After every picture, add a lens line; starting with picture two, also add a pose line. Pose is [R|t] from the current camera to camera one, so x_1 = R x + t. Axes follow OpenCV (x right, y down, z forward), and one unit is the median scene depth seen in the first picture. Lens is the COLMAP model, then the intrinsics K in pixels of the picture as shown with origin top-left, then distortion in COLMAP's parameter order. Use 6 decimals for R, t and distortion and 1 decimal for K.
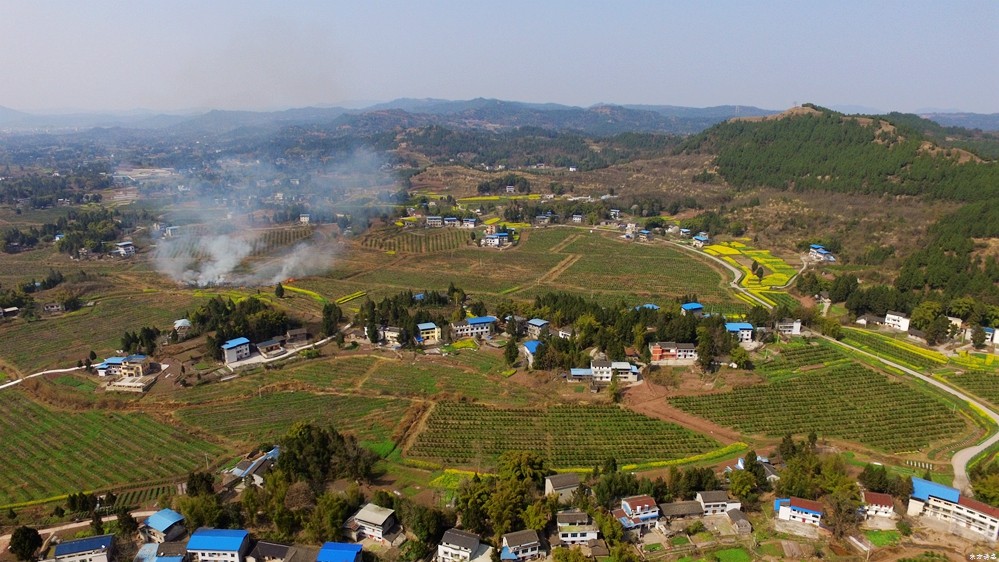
lens RADIAL K [[670.2, 0, 499.8], [0, 670.2, 286.2], [0, 0, 1]] dist [-0.126546, 0.093311]
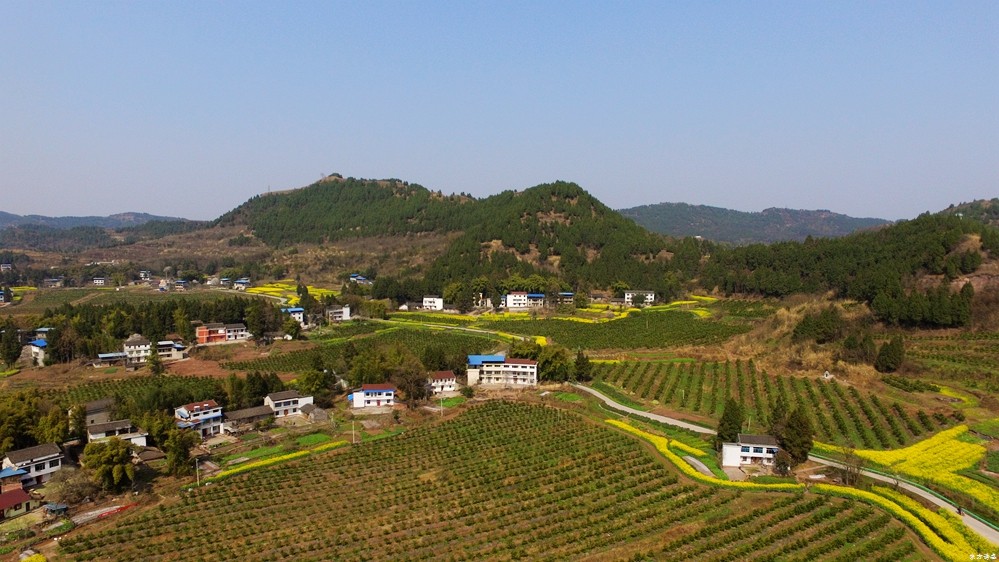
lens RADIAL K [[670.2, 0, 498.5], [0, 670.2, 288.9], [0, 0, 1]] dist [-0.126546, 0.093311]
pose [[0.784889, -0.046704, 0.617874, 0.003440], [0.156130, 0.979889, -0.124264, 0.188036], [-0.599644, 0.194003, 0.776396, 0.050675]]
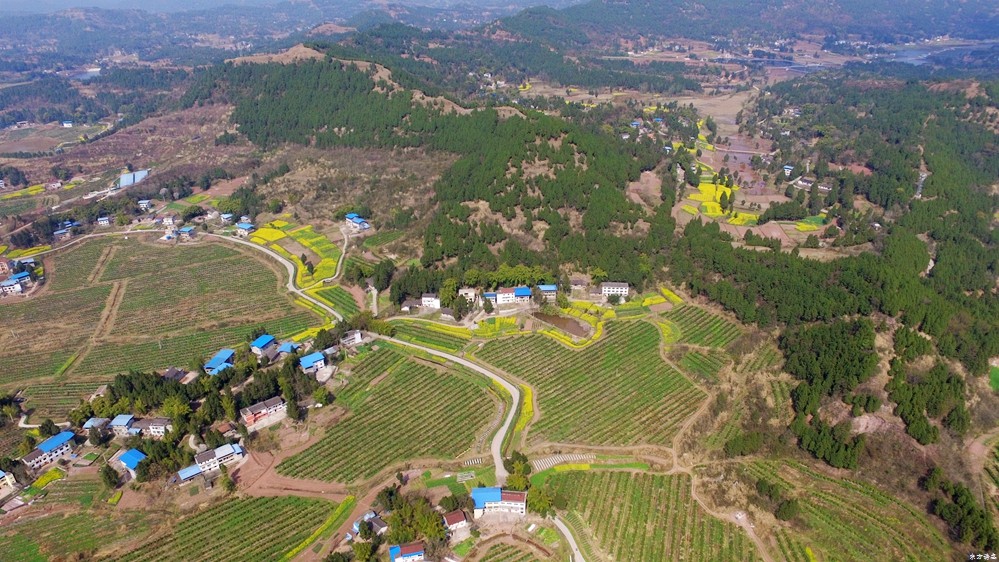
lens RADIAL K [[670.2, 0, 498.3], [0, 670.2, 289.7], [0, 0, 1]] dist [-0.126546, 0.093311]
pose [[0.767019, -0.306490, 0.563690, 0.004058], [0.191402, 0.947831, 0.254914, -0.264454], [-0.612412, -0.087633, 0.785667, -0.071798]]
